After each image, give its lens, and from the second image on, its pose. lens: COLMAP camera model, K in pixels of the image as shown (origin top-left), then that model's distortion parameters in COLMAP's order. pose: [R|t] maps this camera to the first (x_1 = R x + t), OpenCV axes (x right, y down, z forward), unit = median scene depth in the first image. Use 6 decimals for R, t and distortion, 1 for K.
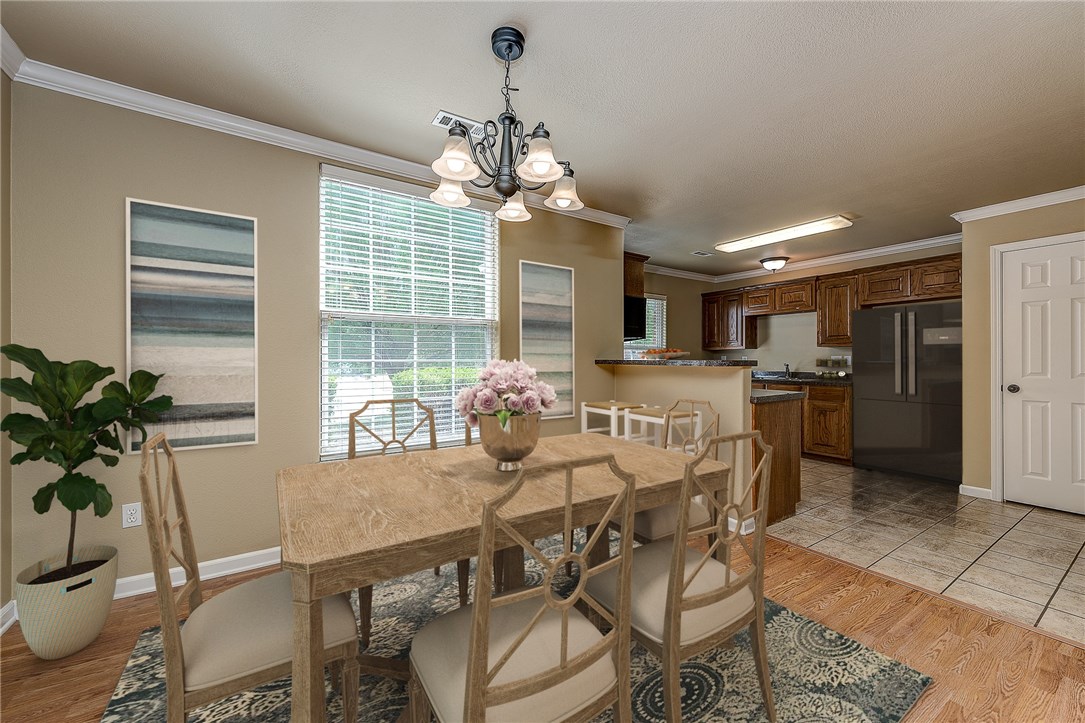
lens RADIAL K [[428.0, 0, 544.4], [0, 428.0, 361.2], [0, 0, 1]] dist [0.010709, 0.000032]
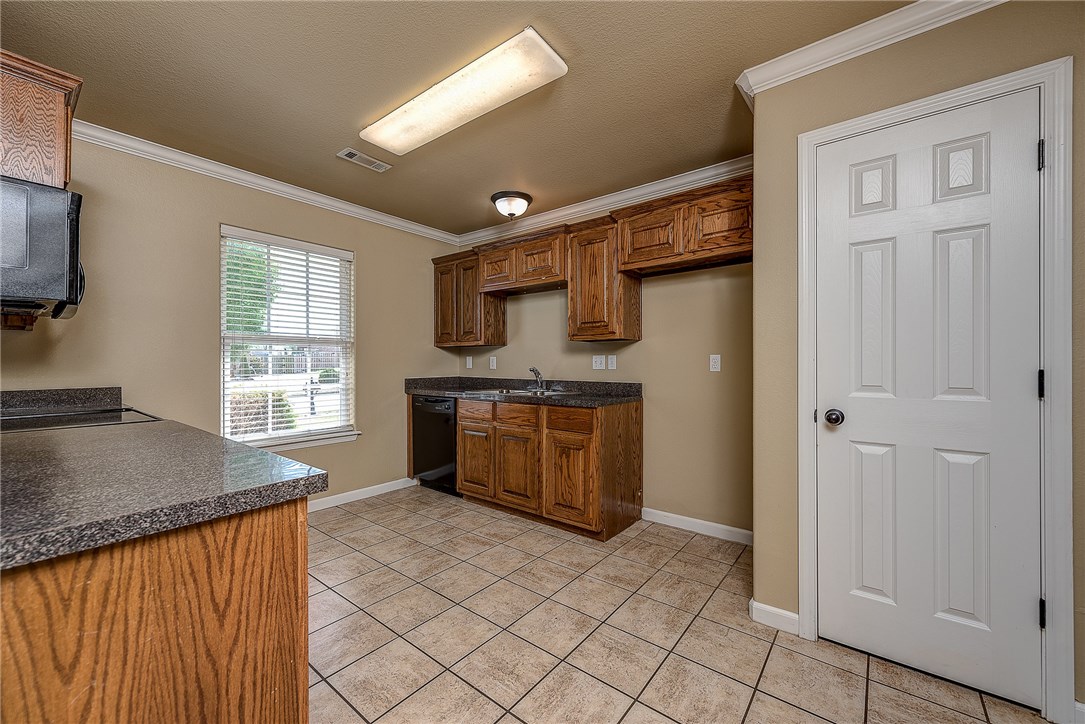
lens RADIAL K [[428.0, 0, 542.5], [0, 428.0, 361.9], [0, 0, 1]] dist [0.010709, 0.000032]
pose [[0.949628, 0.004596, 0.313345, 0.439699], [-0.002959, 0.999979, -0.005702, 0.001236], [-0.313364, 0.004488, 0.949622, 0.460480]]
